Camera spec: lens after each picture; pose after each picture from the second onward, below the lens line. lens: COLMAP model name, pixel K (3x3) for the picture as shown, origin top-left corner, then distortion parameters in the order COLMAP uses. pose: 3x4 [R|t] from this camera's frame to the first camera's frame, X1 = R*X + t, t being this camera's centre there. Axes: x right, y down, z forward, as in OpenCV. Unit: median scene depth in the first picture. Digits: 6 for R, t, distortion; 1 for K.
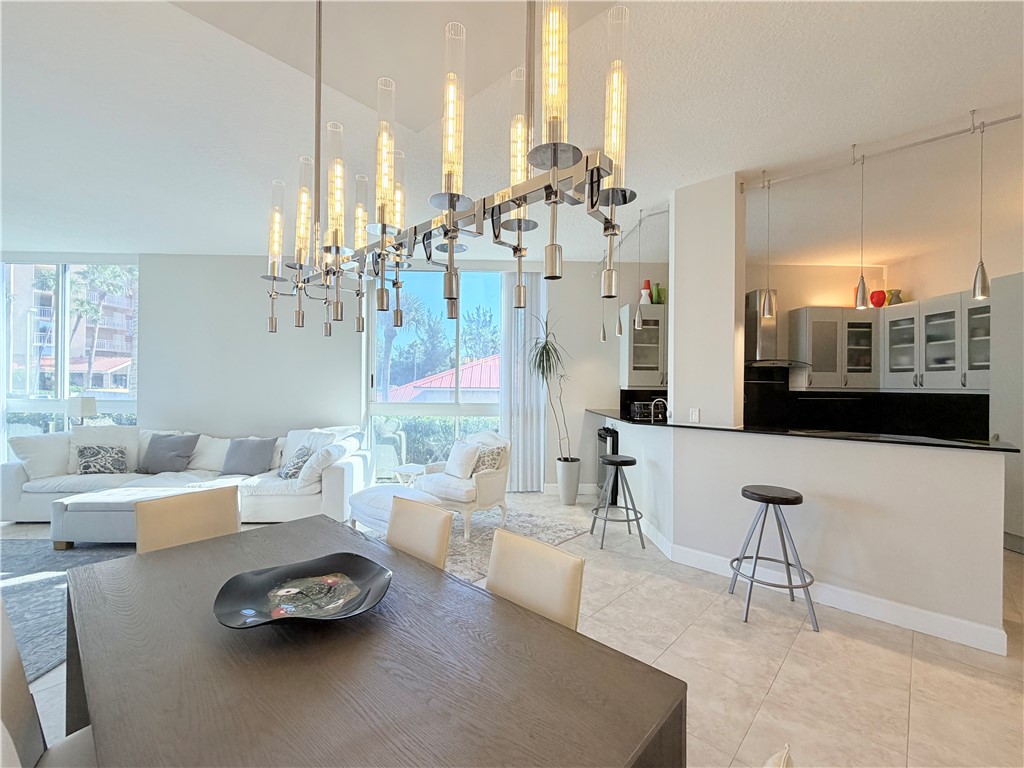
lens RADIAL K [[407.1, 0, 512.1], [0, 407.1, 386.7], [0, 0, 1]] dist [-0.000042, -0.000087]
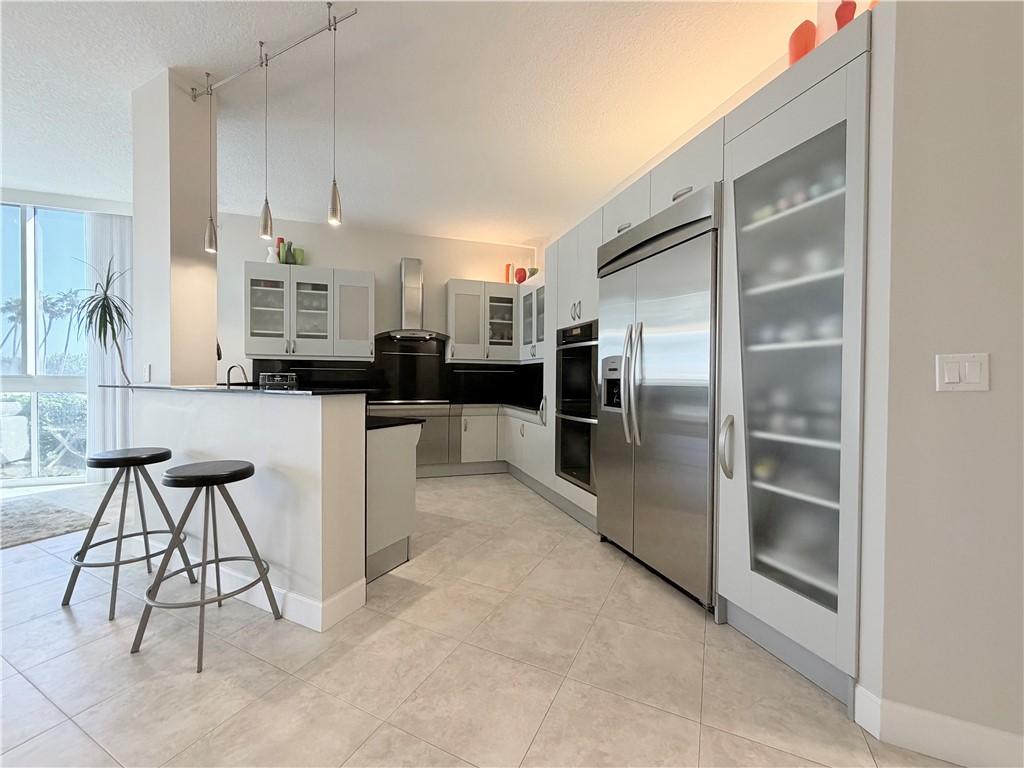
lens RADIAL K [[407.1, 0, 506.7], [0, 407.1, 385.0], [0, 0, 1]] dist [-0.000042, -0.000087]
pose [[0.960402, -0.004423, 0.278583, 0.577009], [-0.006073, 0.999304, 0.036804, 0.028361], [-0.278552, -0.037039, 0.959707, -0.010983]]
